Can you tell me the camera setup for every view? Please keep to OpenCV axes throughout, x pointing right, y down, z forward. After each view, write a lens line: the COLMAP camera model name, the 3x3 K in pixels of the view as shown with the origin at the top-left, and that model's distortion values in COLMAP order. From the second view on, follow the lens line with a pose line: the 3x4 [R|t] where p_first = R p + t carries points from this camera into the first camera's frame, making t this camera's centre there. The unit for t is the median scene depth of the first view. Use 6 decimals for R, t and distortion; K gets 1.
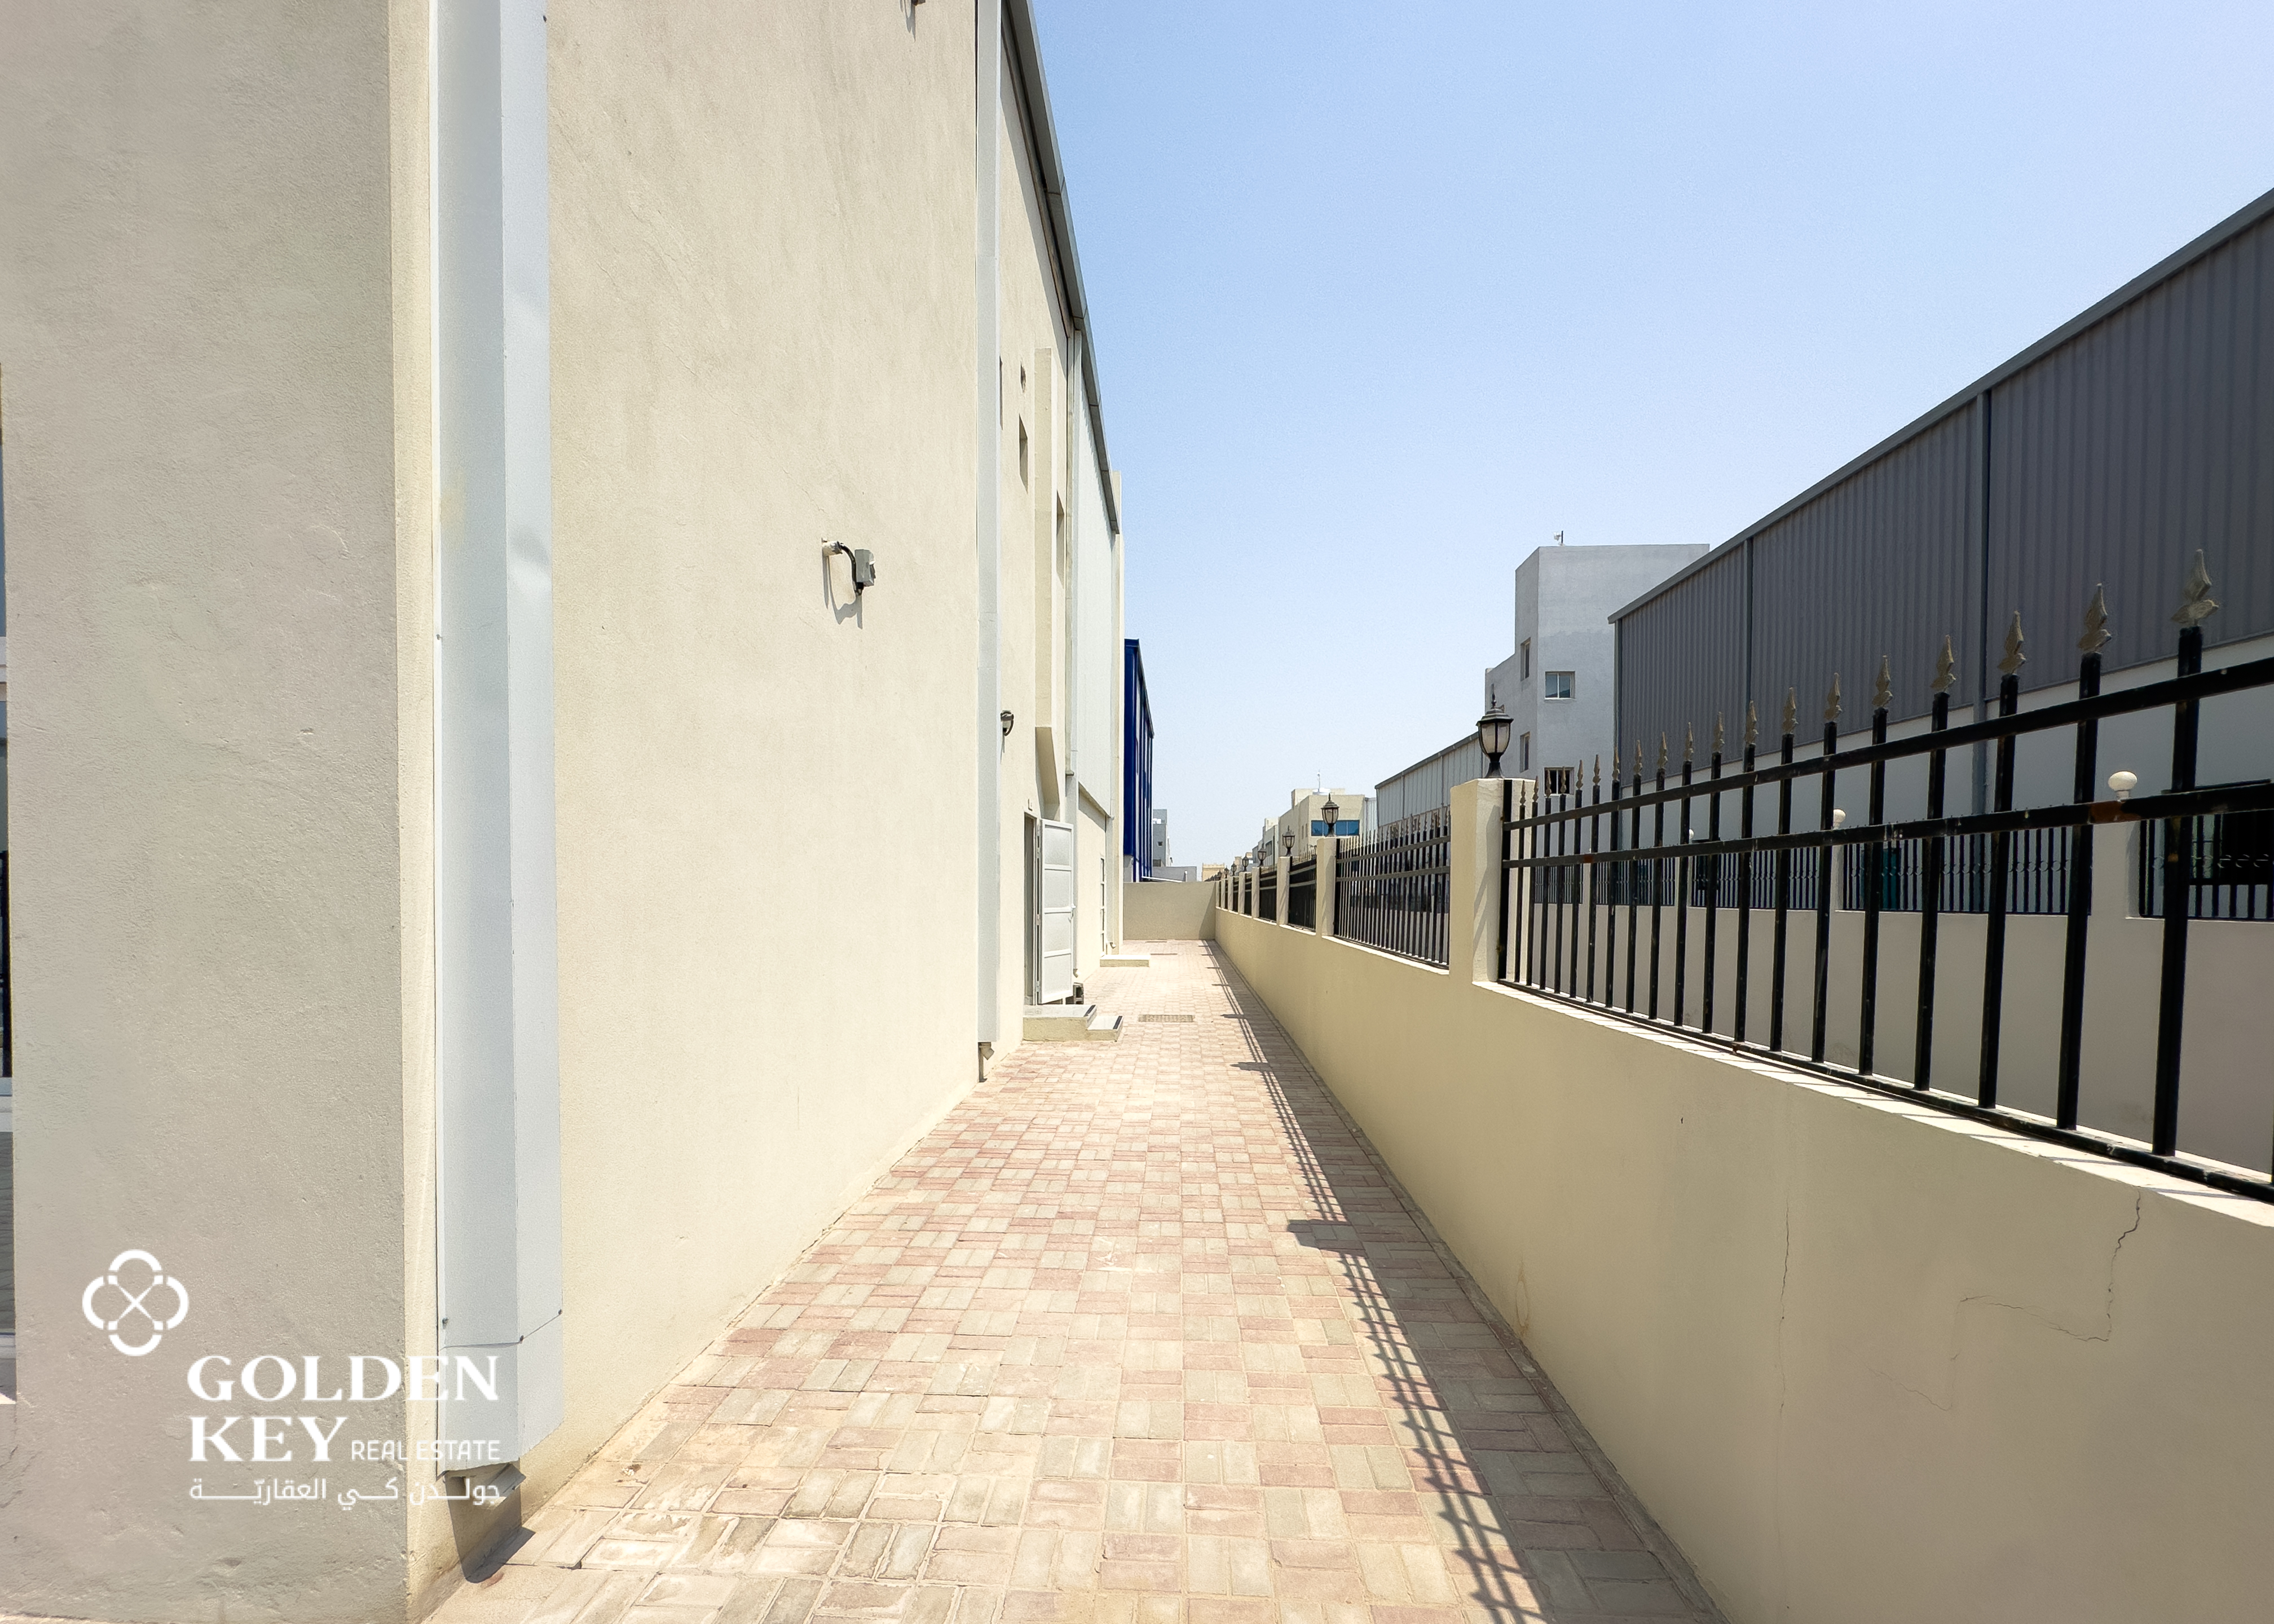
lens RADIAL K [[960.1, 0, 1084.9], [0, 960.1, 926.5], [0, 0, 1]] dist [-0.002321, 0.000171]
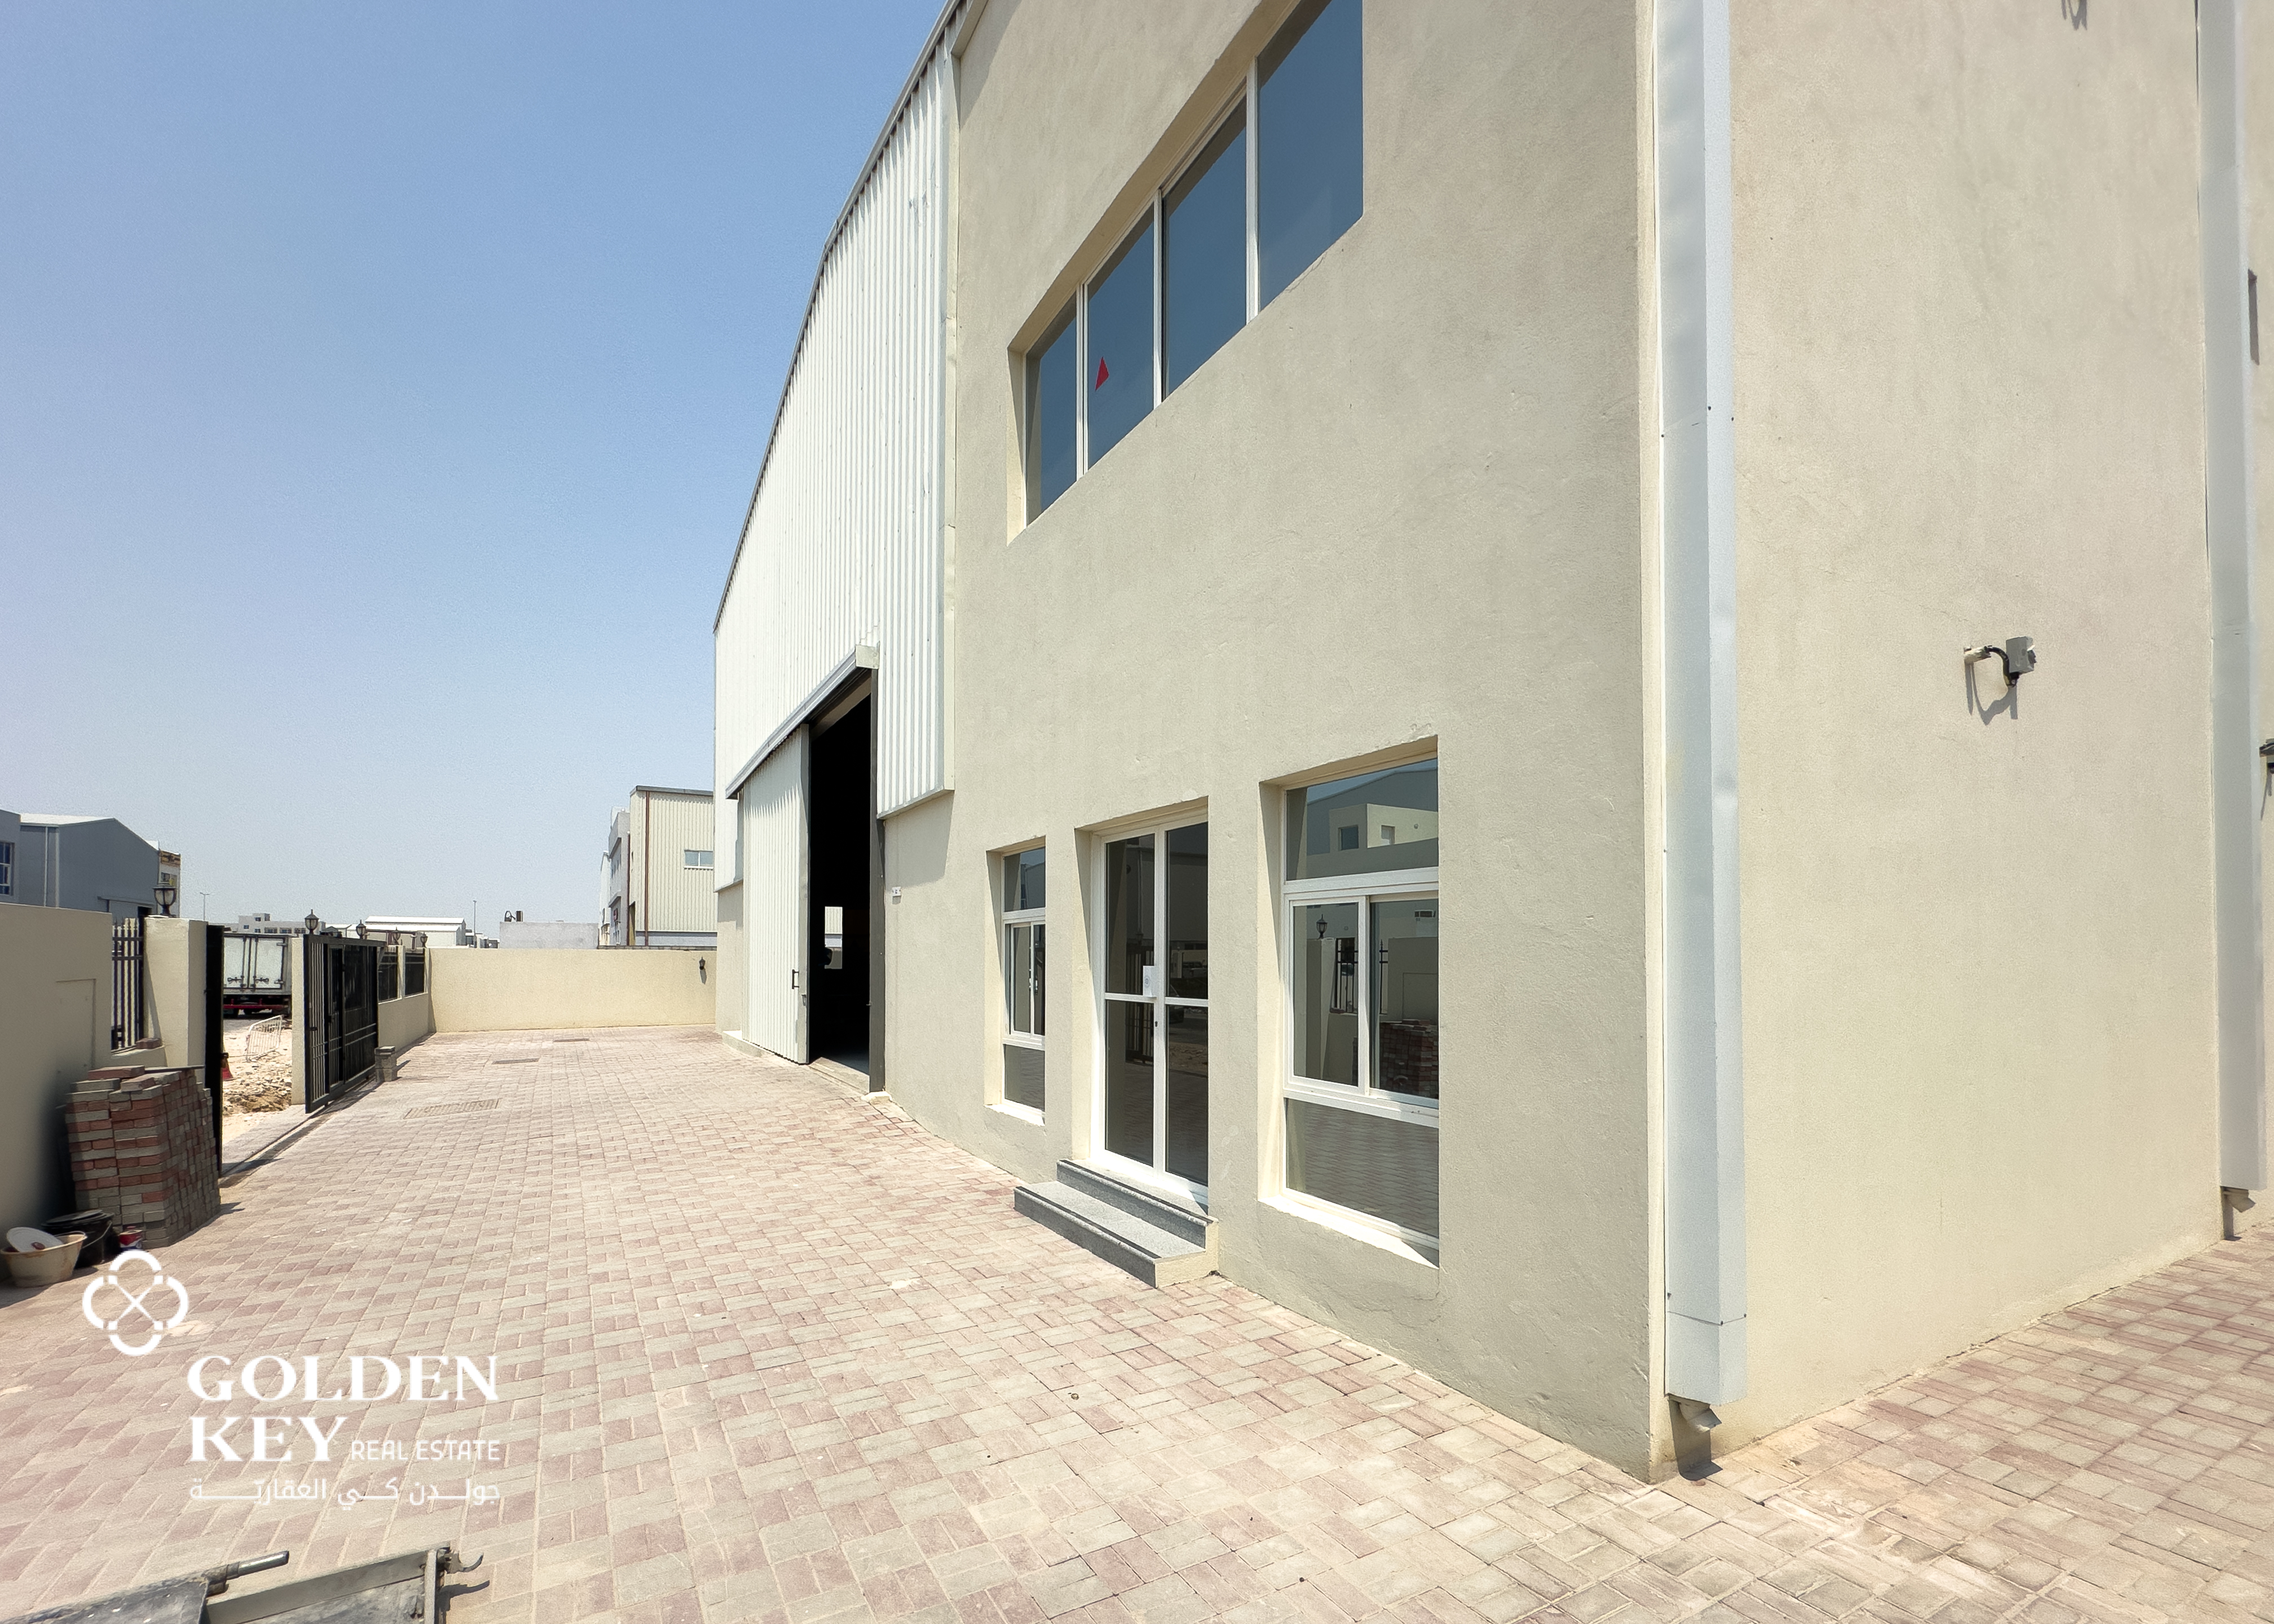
lens RADIAL K [[960.1, 0, 1084.9], [0, 960.1, 926.5], [0, 0, 1]] dist [-0.002321, 0.000171]
pose [[0.549683, -0.018825, -0.835161, 0.073402], [-0.032647, 0.998498, -0.043994, -0.051383], [0.834735, 0.051448, 0.548243, -0.422070]]
